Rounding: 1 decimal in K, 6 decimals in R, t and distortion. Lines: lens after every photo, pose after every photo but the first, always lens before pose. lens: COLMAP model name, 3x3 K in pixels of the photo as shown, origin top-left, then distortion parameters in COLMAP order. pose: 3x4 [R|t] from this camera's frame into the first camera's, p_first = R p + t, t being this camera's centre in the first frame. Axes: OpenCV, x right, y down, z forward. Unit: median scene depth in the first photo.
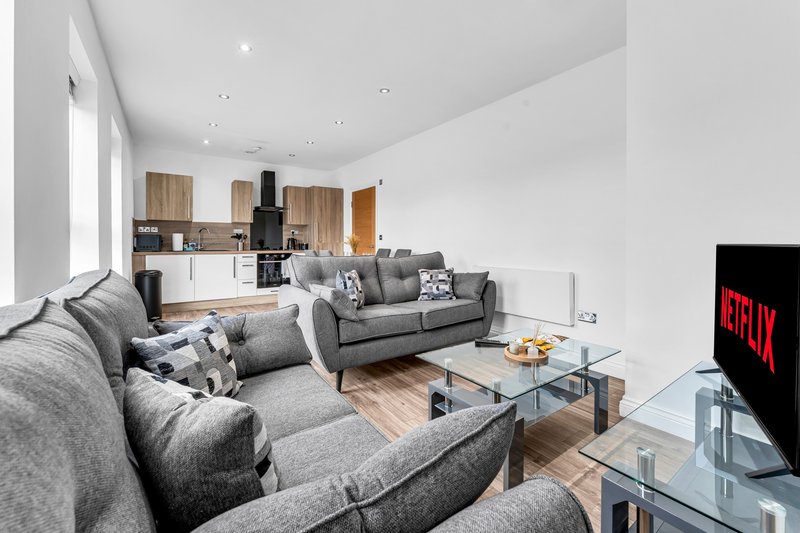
lens RADIAL K [[331.8, 0, 398.4], [0, 331.8, 239.2], [0, 0, 1]] dist [-0.001074, -0.000003]
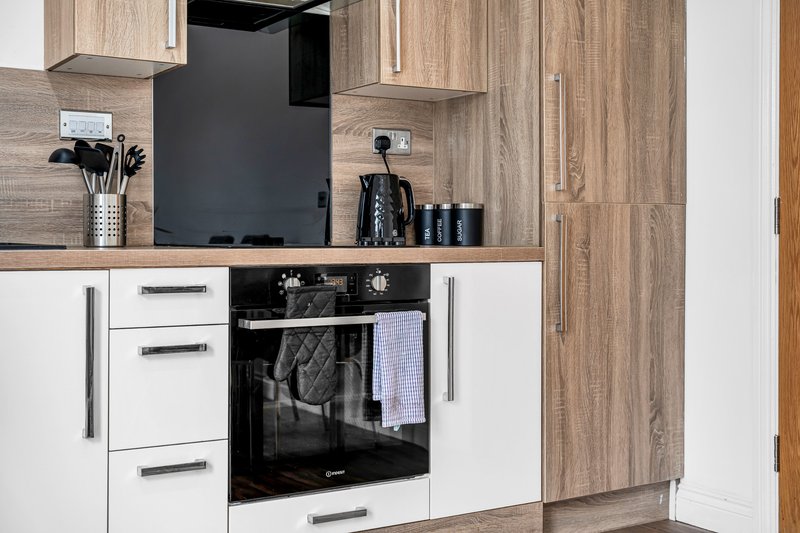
lens RADIAL K [[1065.0, 0, 400.0], [0, 1065.0, 266.5], [0, 0, 1]] dist [0.009424, 0.013879]
pose [[0.998044, 0.001796, -0.062494, -0.307988], [0.000780, 0.999152, 0.041176, 0.022788], [0.062515, -0.041144, 0.997196, 0.512313]]
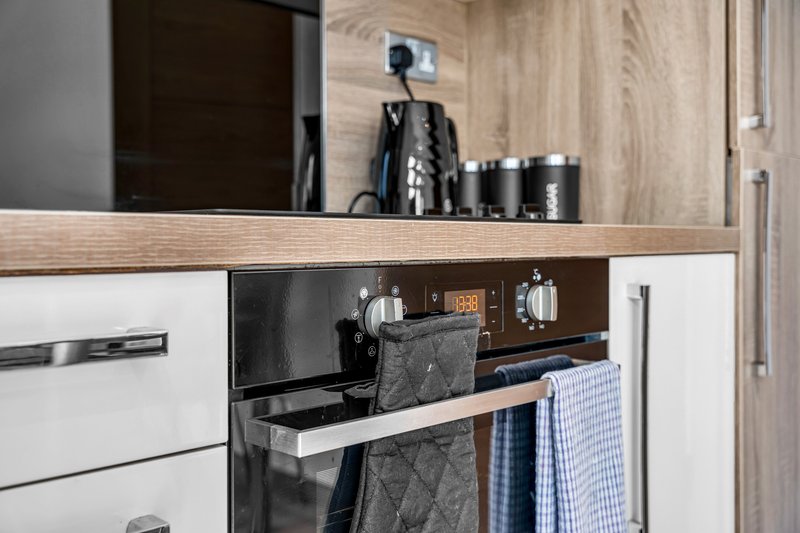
lens RADIAL K [[816.5, 0, 400.0], [0, 816.5, 266.5], [0, 0, 1]] dist [0.004564, 0.005805]
pose [[0.983785, -0.010110, 0.179067, -0.405514], [0.002608, 0.999111, 0.042083, 0.036356], [-0.179333, -0.040934, 0.982937, 0.844362]]
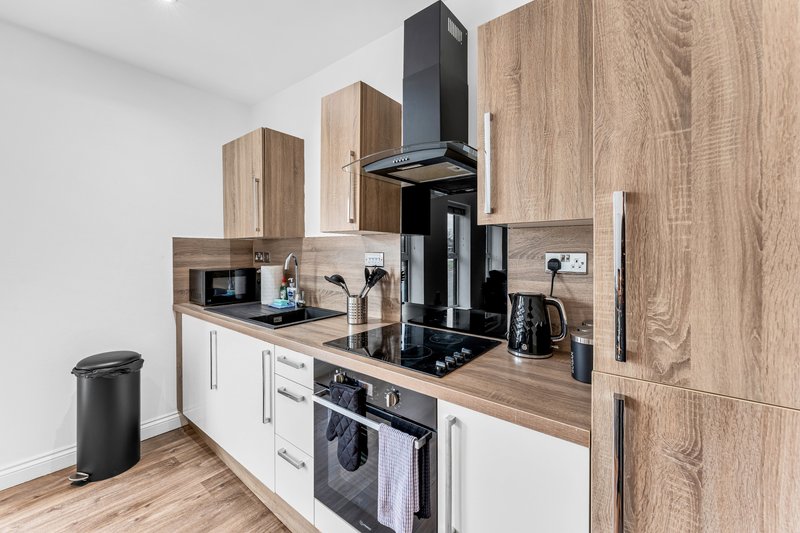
lens RADIAL K [[327.2, 0, 397.5], [0, 327.2, 258.0], [0, 0, 1]] dist [-0.000490, -0.000057]
pose [[0.276631, 0.018087, -0.960806, -0.172680], [0.010989, 0.999698, 0.021983, -0.032743], [0.960913, -0.016639, 0.276349, 0.953749]]
